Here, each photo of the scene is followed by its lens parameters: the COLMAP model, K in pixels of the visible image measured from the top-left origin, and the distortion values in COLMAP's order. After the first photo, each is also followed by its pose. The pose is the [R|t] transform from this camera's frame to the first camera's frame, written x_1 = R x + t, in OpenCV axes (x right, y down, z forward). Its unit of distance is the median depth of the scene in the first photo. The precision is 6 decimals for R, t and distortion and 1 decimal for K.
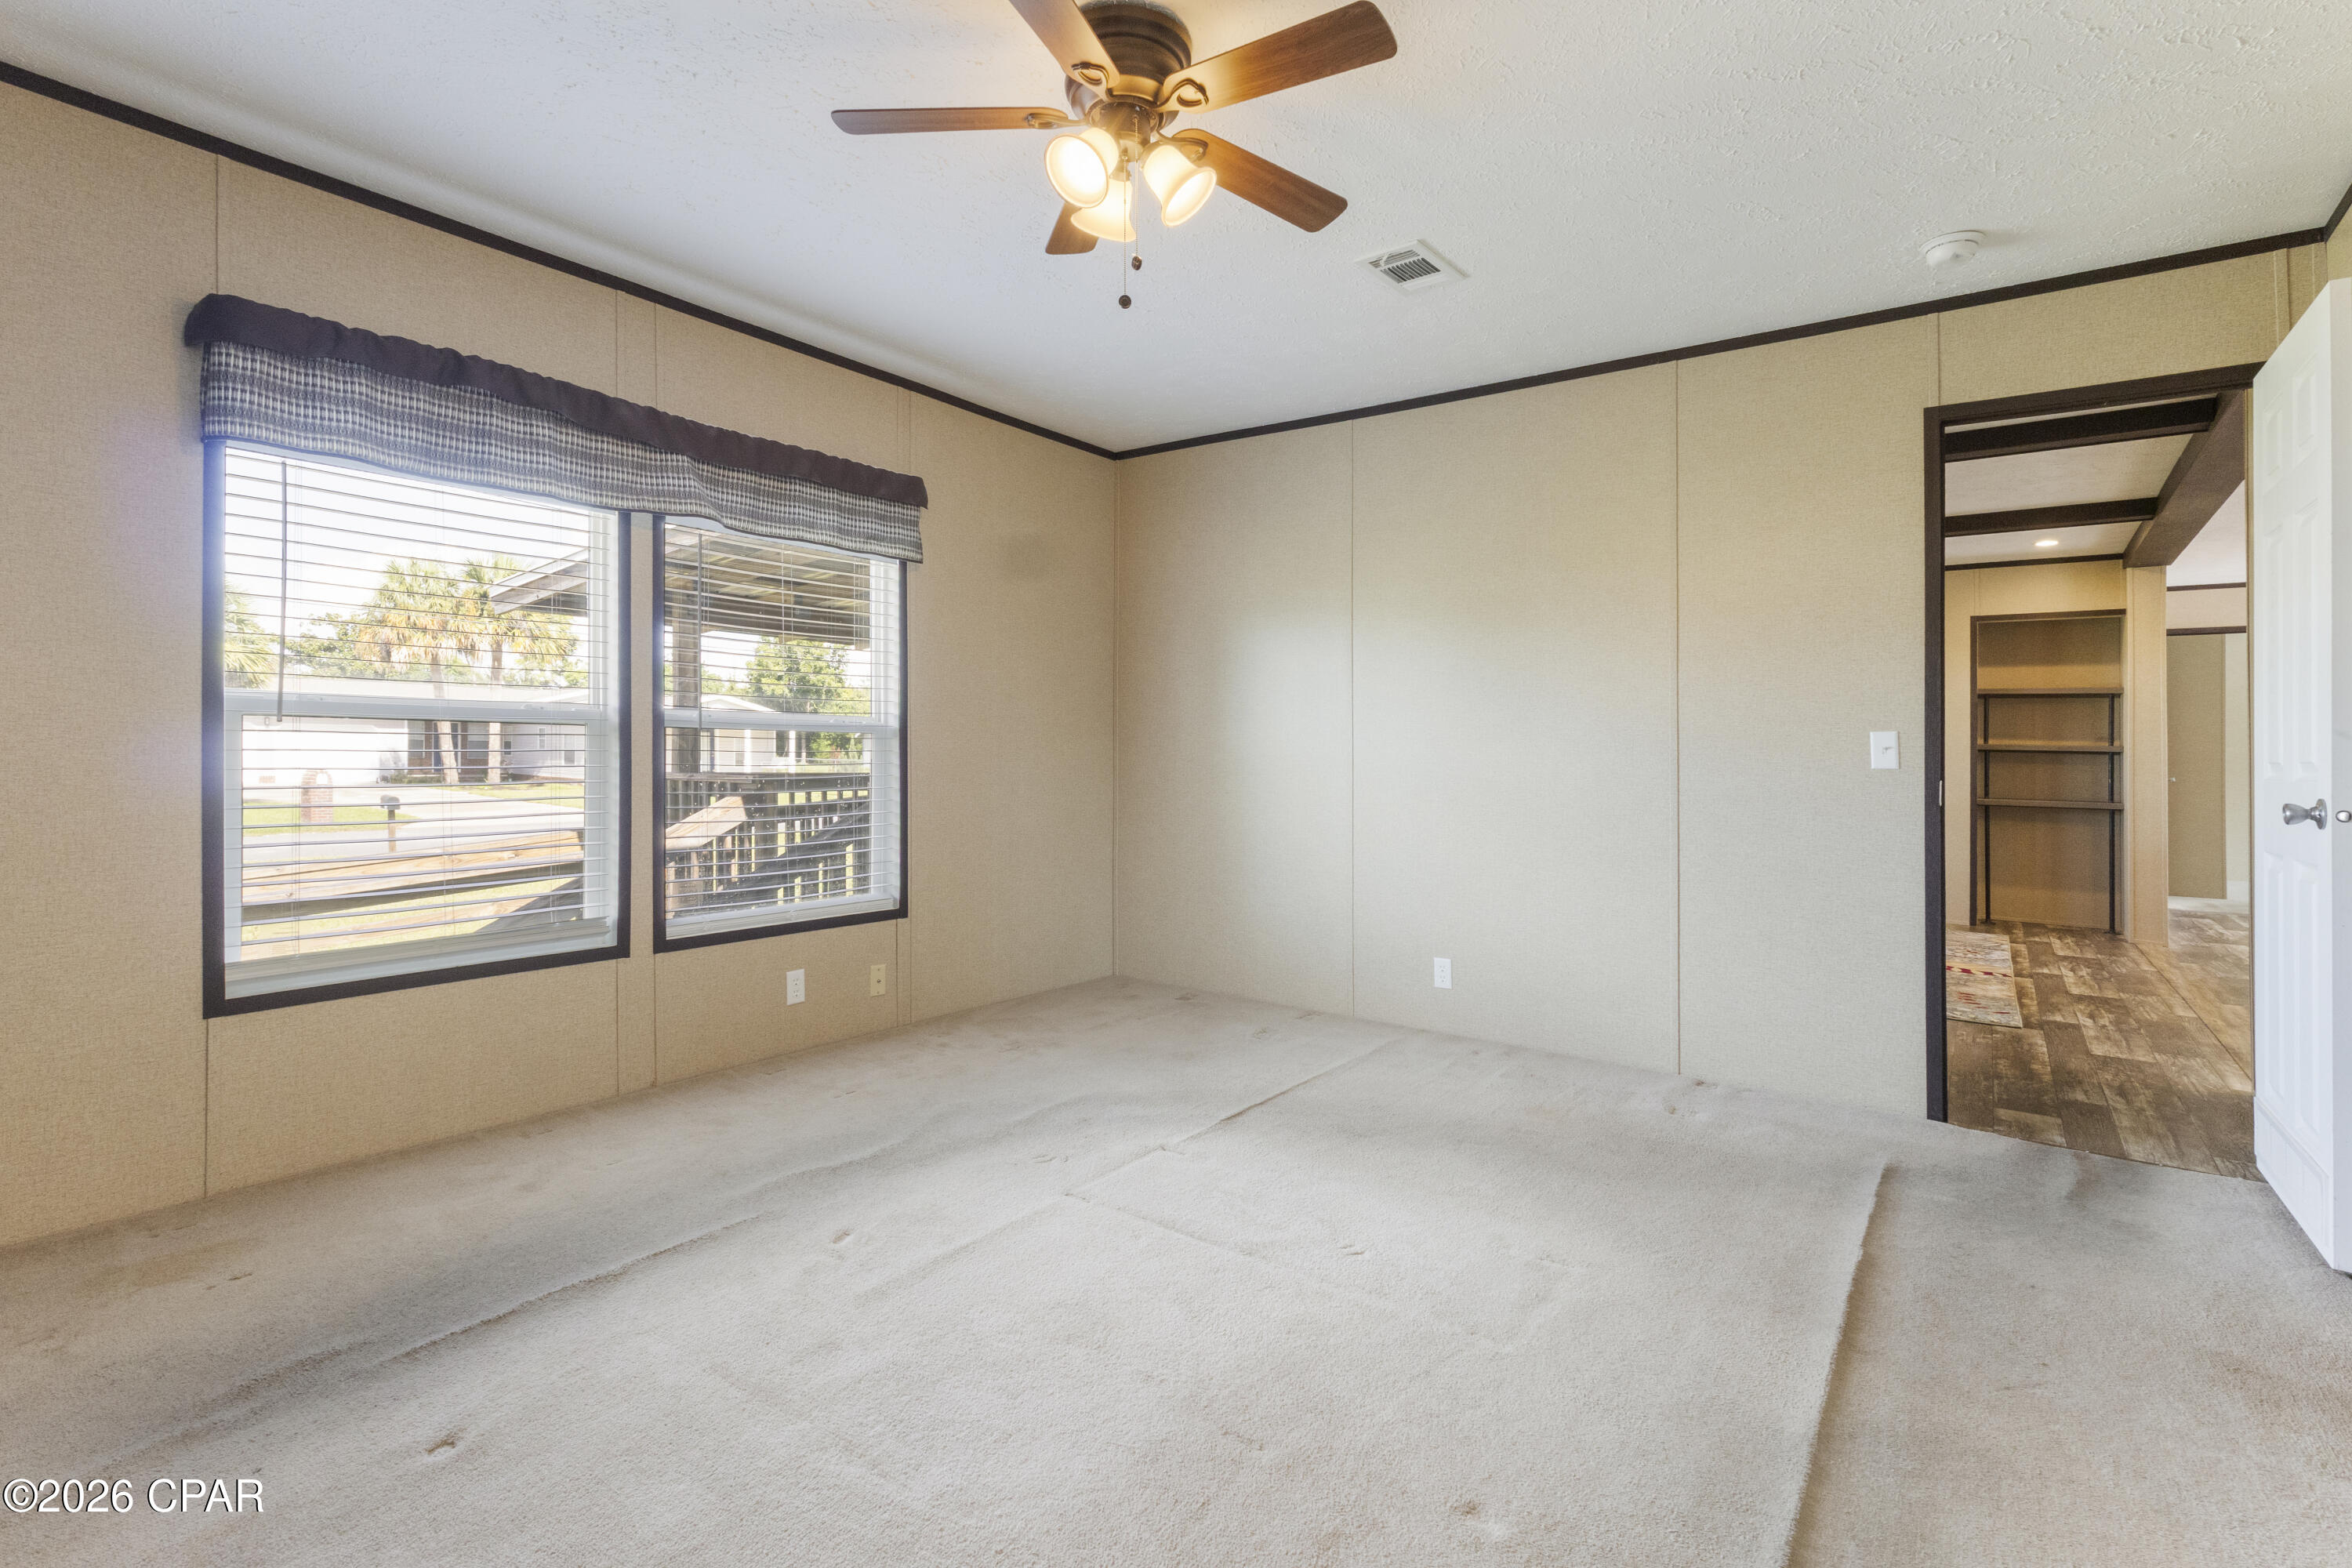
lens RADIAL K [[1129.7, 0, 1164.4], [0, 1129.7, 730.3], [0, 0, 1]] dist [0.003292, 0.001775]
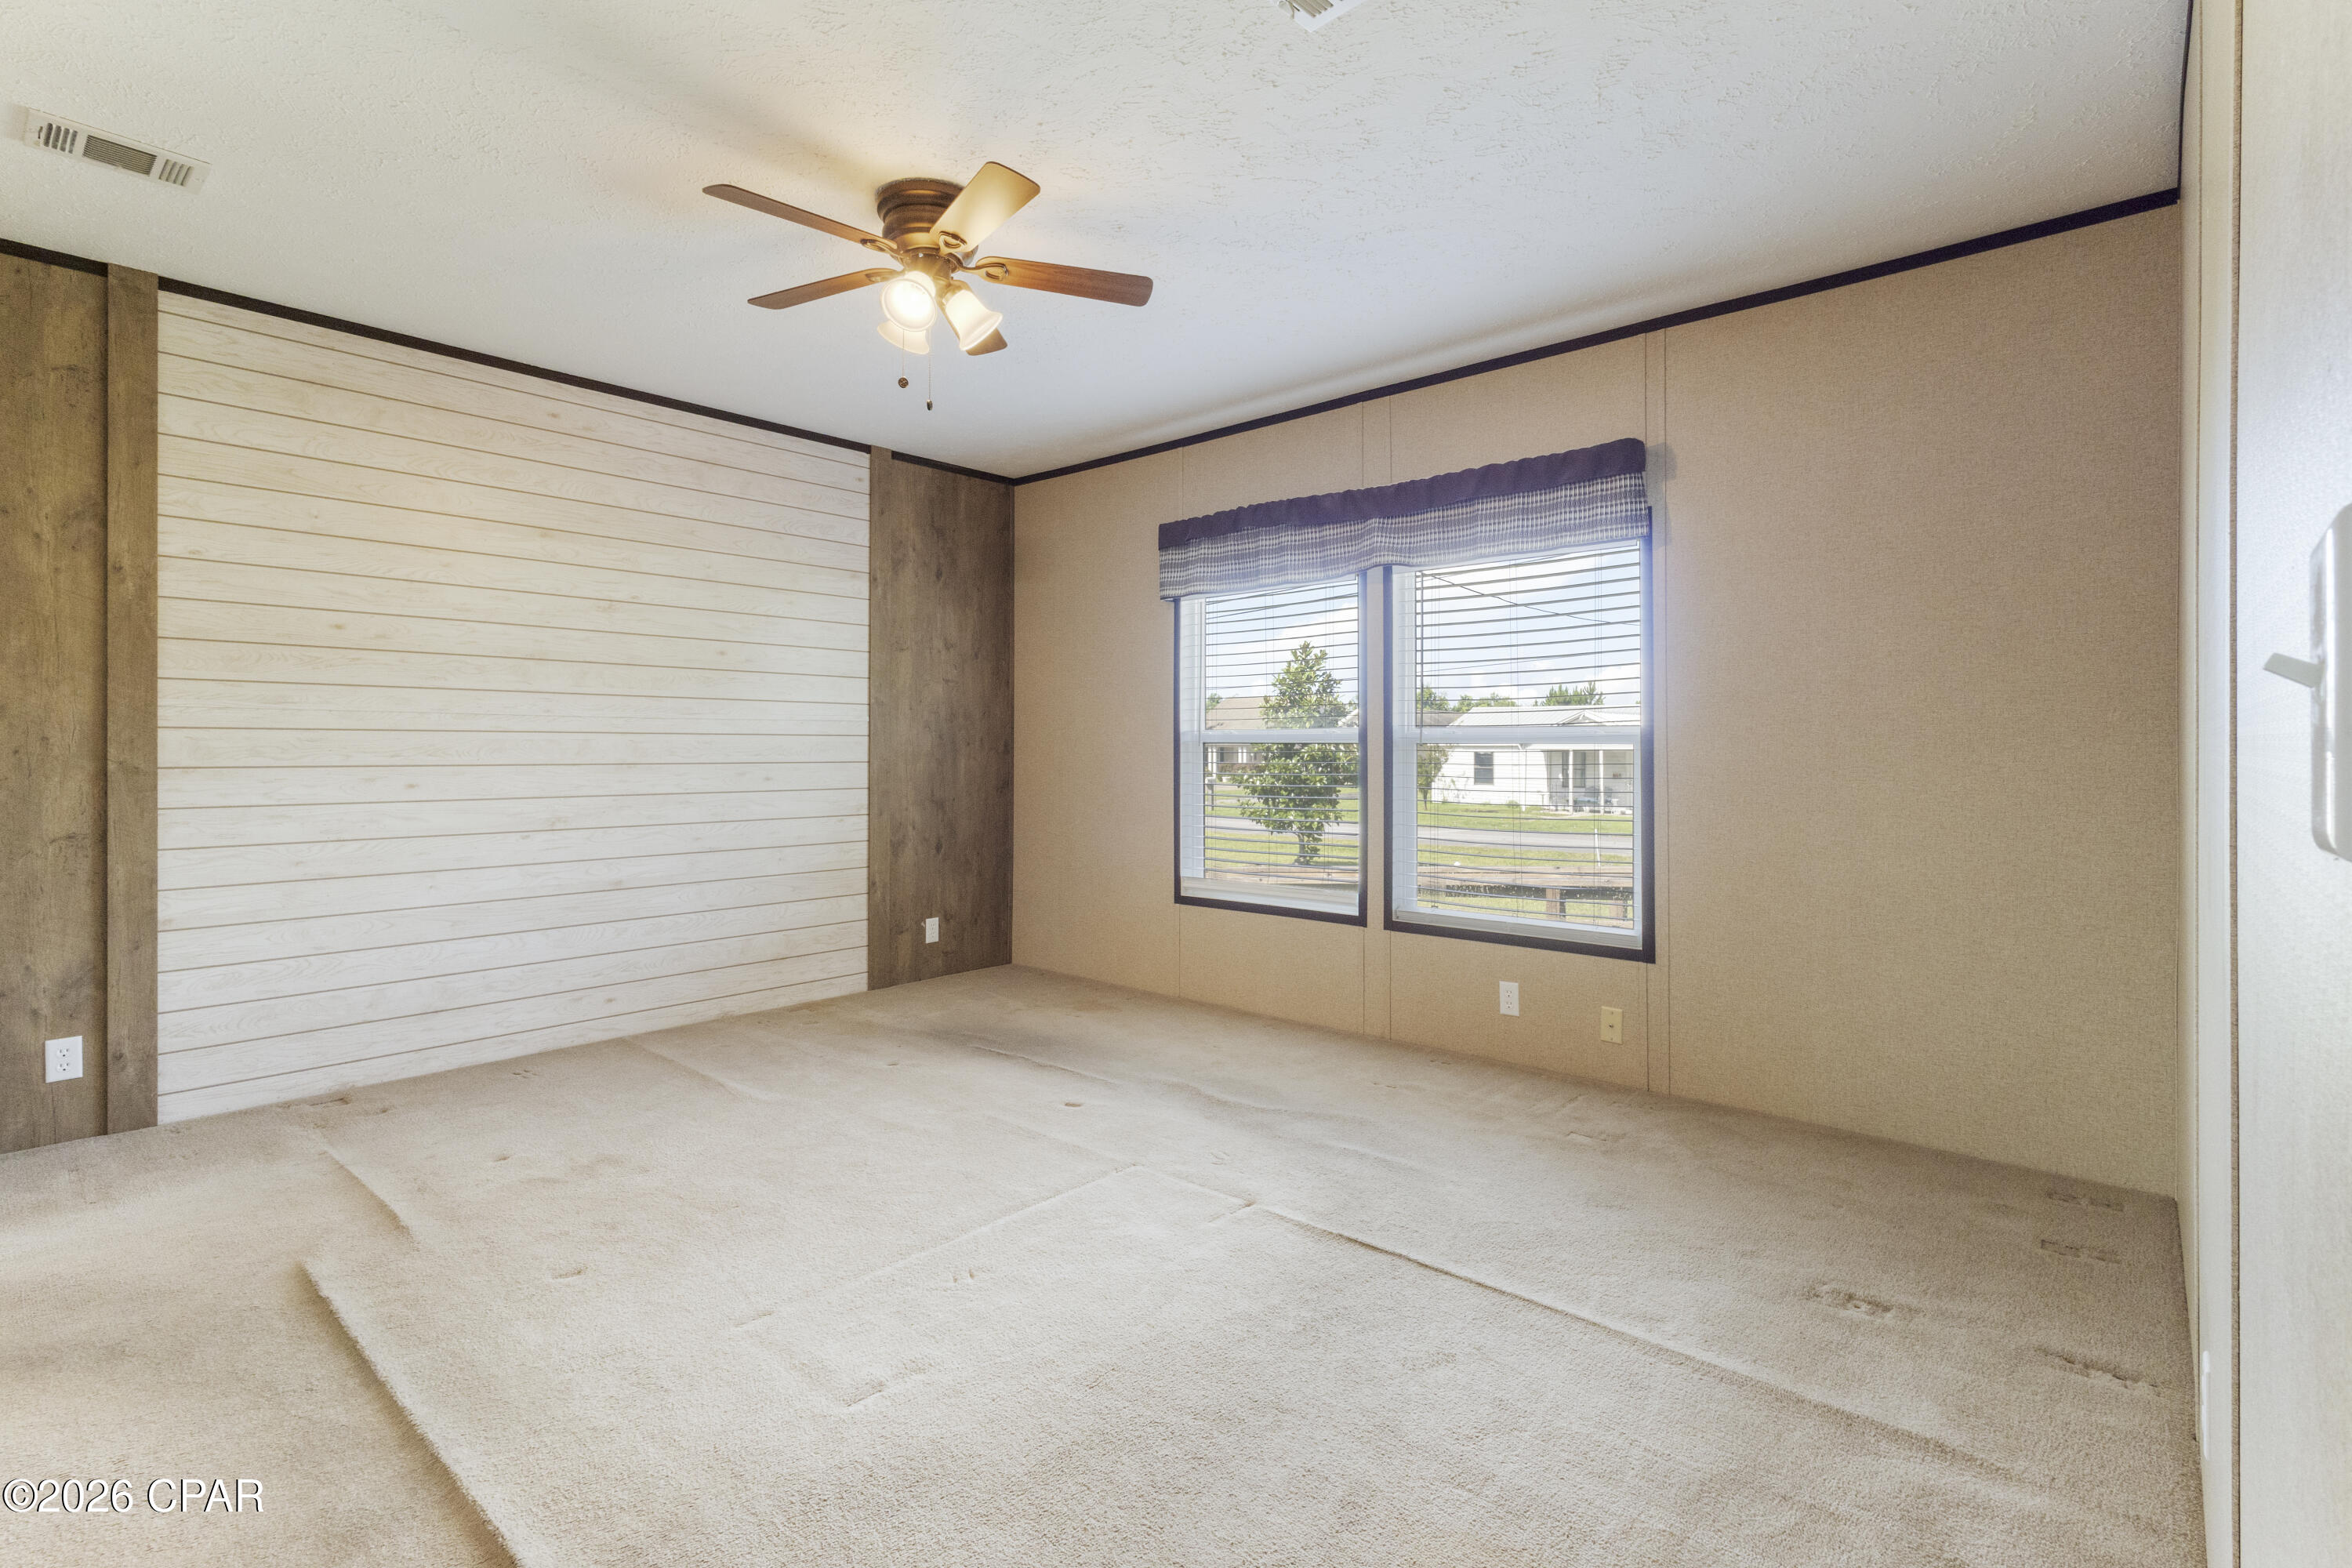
lens RADIAL K [[1088.9, 0, 1167.0], [0, 1088.9, 754.5], [0, 0, 1]] dist [0.000731, 0.000760]
pose [[-0.093820, -0.014605, -0.995482, 0.807506], [0.010119, 0.999827, -0.015622, 0.027027], [0.995538, -0.011539, -0.093656, 0.954224]]
